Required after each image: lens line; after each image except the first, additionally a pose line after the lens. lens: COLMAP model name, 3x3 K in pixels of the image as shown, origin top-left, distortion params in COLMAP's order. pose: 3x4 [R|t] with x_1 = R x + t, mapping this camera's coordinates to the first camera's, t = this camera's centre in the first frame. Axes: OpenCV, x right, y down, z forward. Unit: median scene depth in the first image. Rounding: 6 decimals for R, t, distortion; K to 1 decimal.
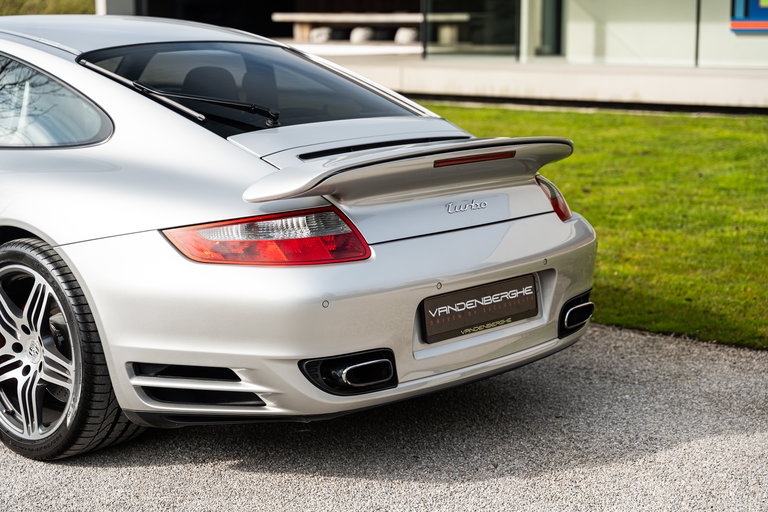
lens RADIAL K [[1431.5, 0, 384.0], [0, 1431.5, 256.0], [0, 0, 1]] dist [0.006465, 0.114038]
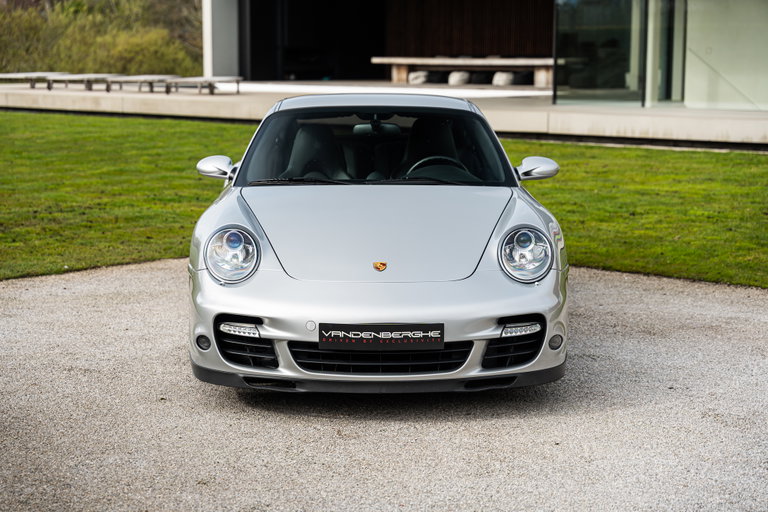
lens RADIAL K [[1493.4, 0, 384.0], [0, 1493.4, 256.0], [0, 0, 1]] dist [0.023052, 0.114435]
pose [[0.999800, 0.002971, -0.019753, -0.284106], [-0.003548, 0.999566, -0.029244, 0.052174], [0.019658, 0.029308, 0.999377, -0.558105]]
